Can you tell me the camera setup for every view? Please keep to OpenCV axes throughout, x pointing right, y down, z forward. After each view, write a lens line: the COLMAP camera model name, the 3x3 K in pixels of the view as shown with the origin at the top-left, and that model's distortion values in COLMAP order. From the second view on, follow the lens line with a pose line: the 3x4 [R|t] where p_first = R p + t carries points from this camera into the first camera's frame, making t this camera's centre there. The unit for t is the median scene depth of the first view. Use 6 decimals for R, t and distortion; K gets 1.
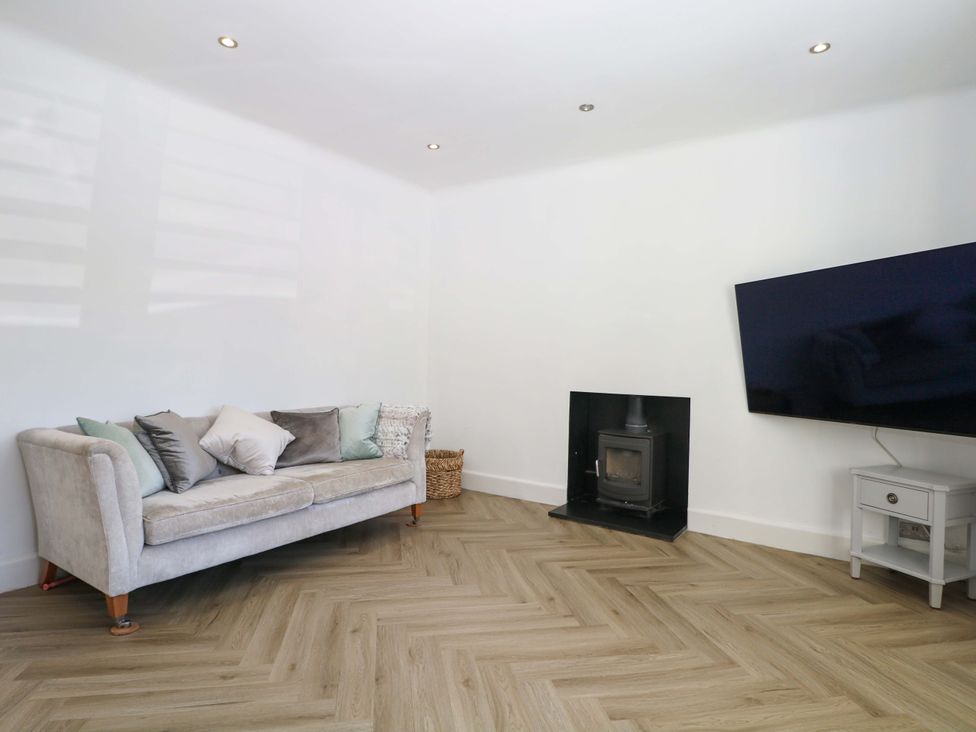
lens RADIAL K [[523.2, 0, 481.0], [0, 523.2, 362.4], [0, 0, 1]] dist [0.000987, -0.013761]
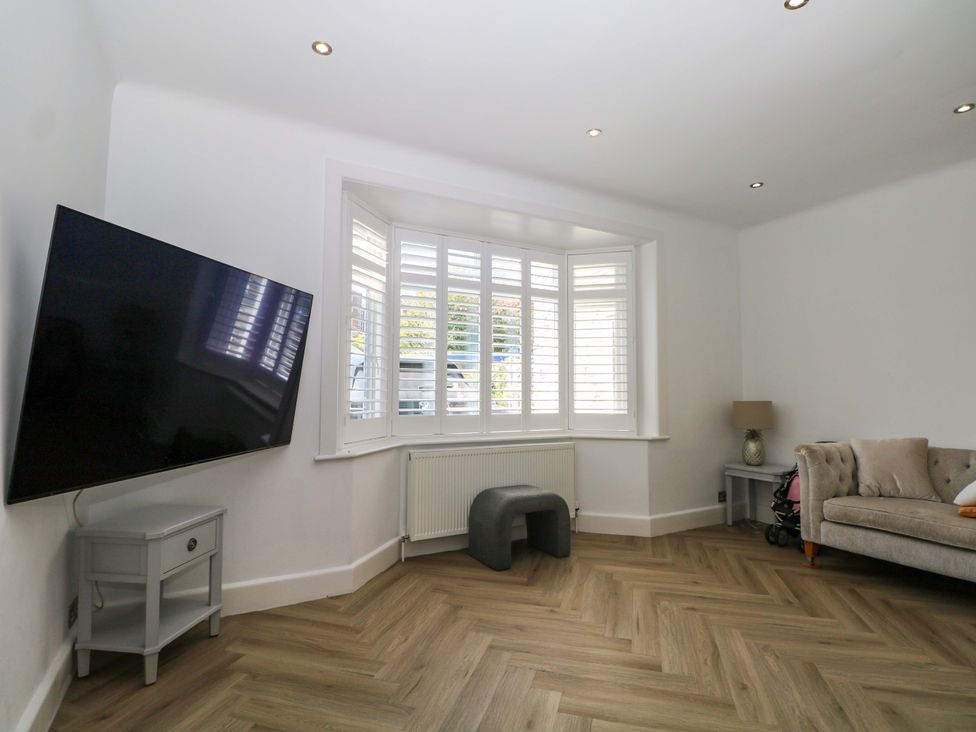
lens RADIAL K [[523.2, 0, 481.0], [0, 523.2, 362.4], [0, 0, 1]] dist [0.000987, -0.013761]
pose [[-0.897147, -0.001608, 0.441729, -0.009141], [-0.019594, 0.999154, -0.036157, -0.013725], [-0.441297, -0.041093, -0.896420, 1.558675]]
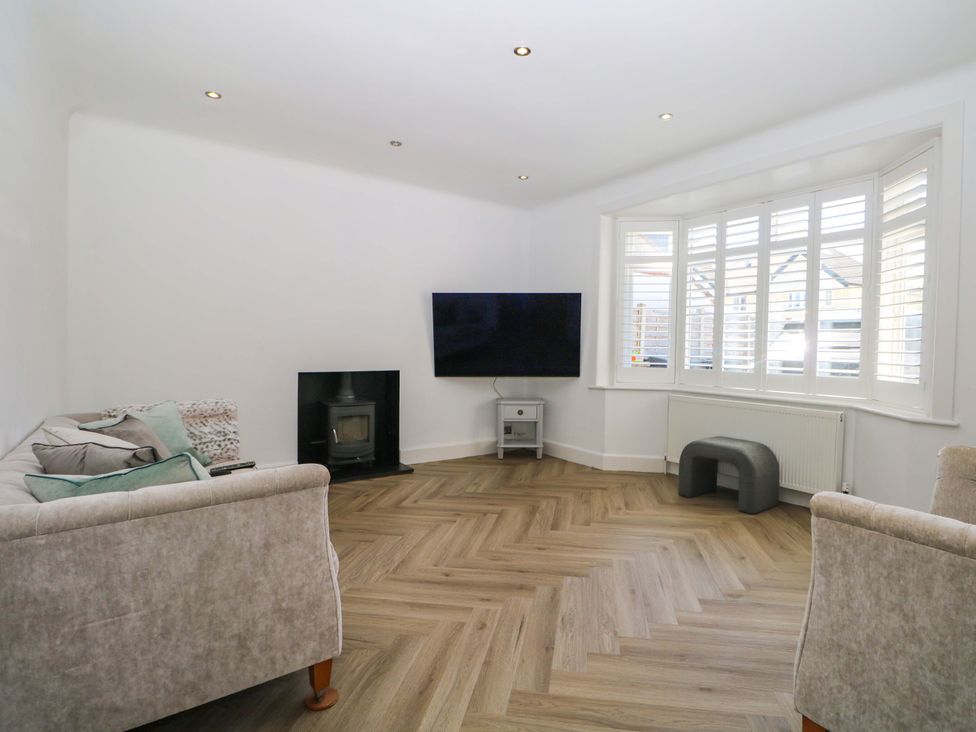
lens RADIAL K [[506.1, 0, 489.4], [0, 506.1, 361.4], [0, 0, 1]] dist [-0.001928, -0.012658]
pose [[0.365959, -0.045443, 0.929521, -1.040554], [0.001977, 0.998843, 0.048053, -0.026508], [-0.930629, -0.015748, 0.365626, 0.405643]]
